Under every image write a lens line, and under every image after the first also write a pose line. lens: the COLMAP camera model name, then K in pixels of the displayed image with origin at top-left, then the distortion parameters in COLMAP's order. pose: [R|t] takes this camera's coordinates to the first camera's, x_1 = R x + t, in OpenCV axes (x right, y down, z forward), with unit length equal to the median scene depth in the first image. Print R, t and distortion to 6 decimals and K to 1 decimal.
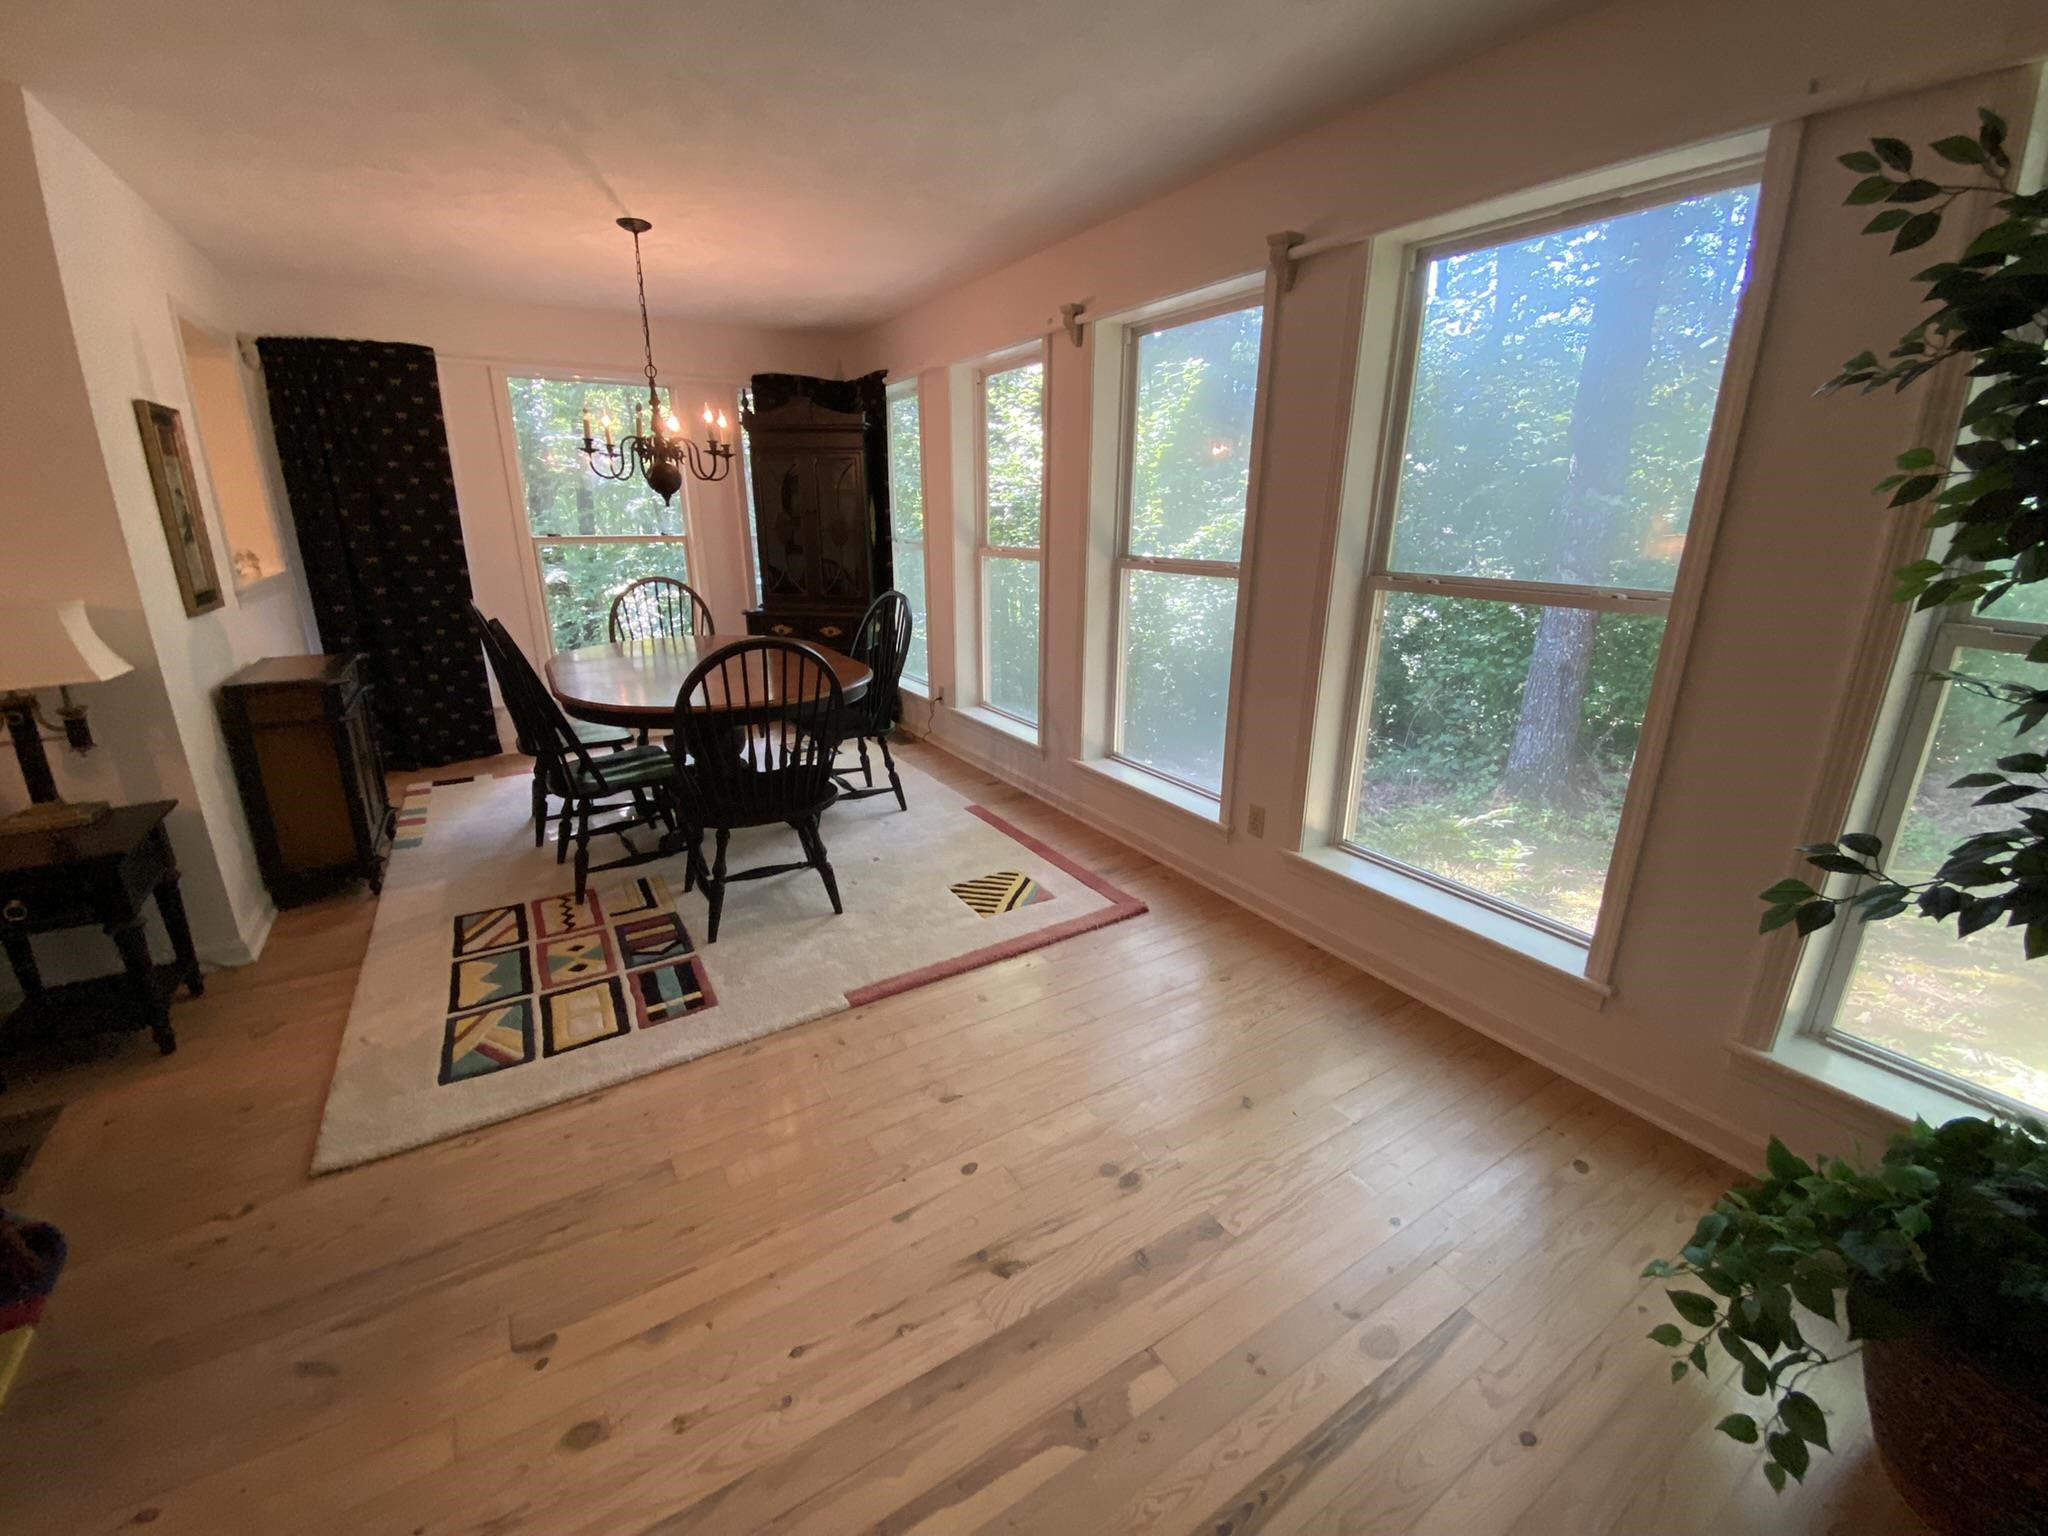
lens RADIAL K [[827.5, 0, 1023.7], [0, 827.5, 763.6], [0, 0, 1]] dist [0.001351, -0.015877]
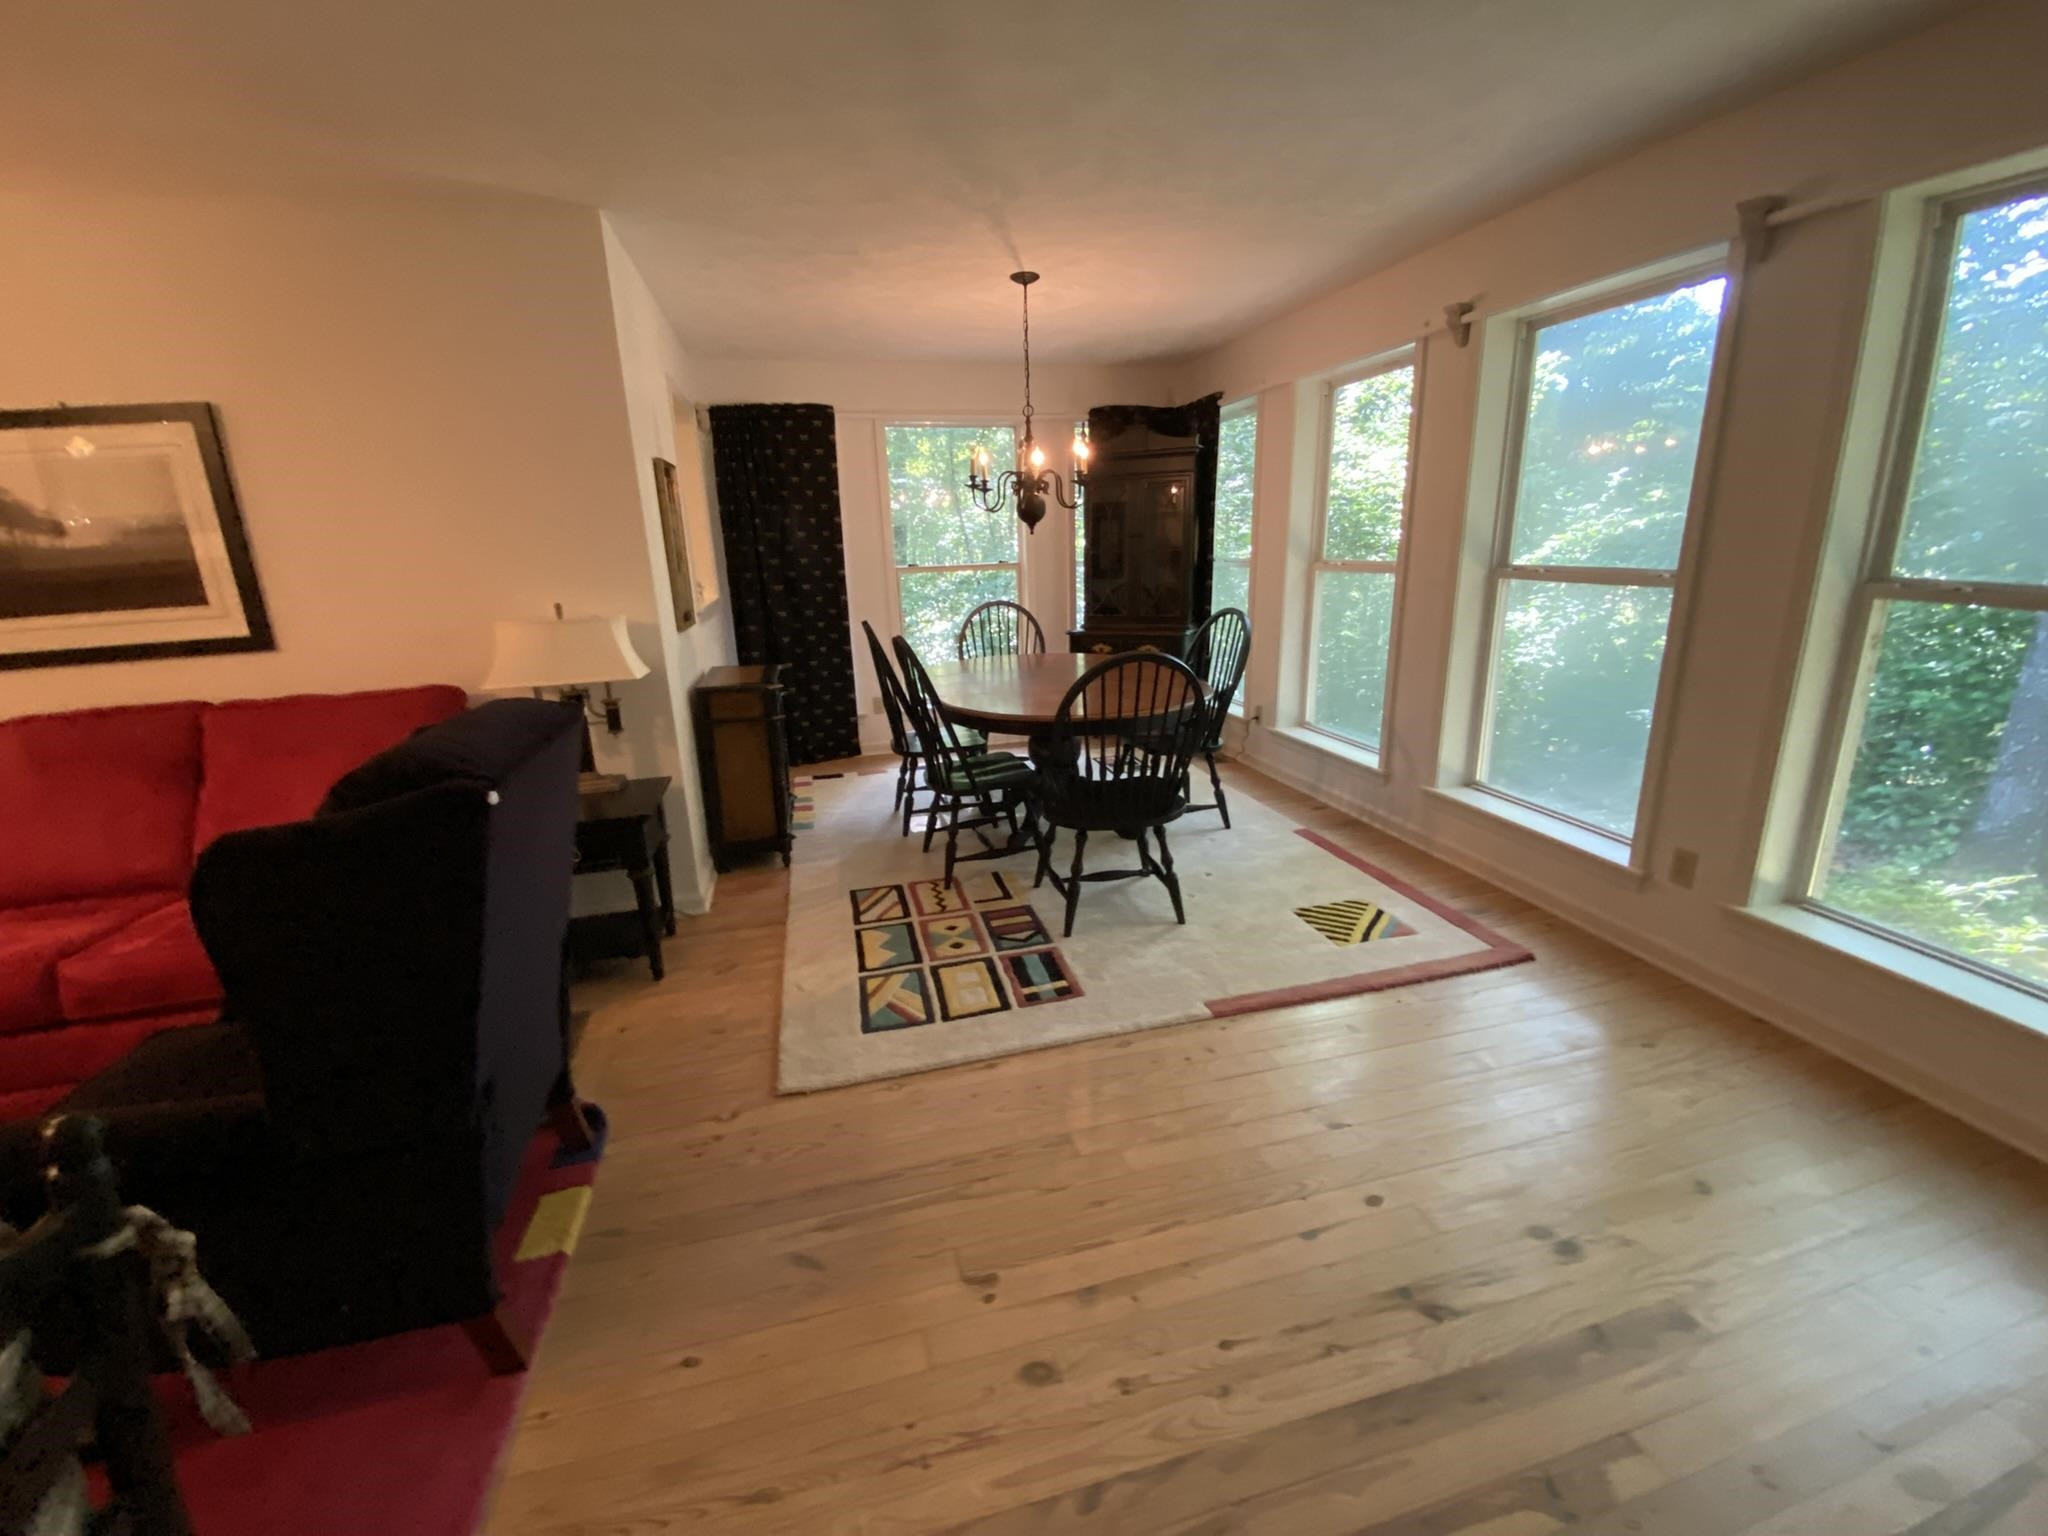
lens RADIAL K [[820.8, 0, 1024.0], [0, 820.8, 768.0], [0, 0, 1]] dist [0.005461, -0.016507]
pose [[0.949620, 0.049532, -0.309465, -0.111786], [-0.055641, 0.998391, -0.010938, 0.012657], [0.308425, 0.027606, 0.950848, -0.029199]]
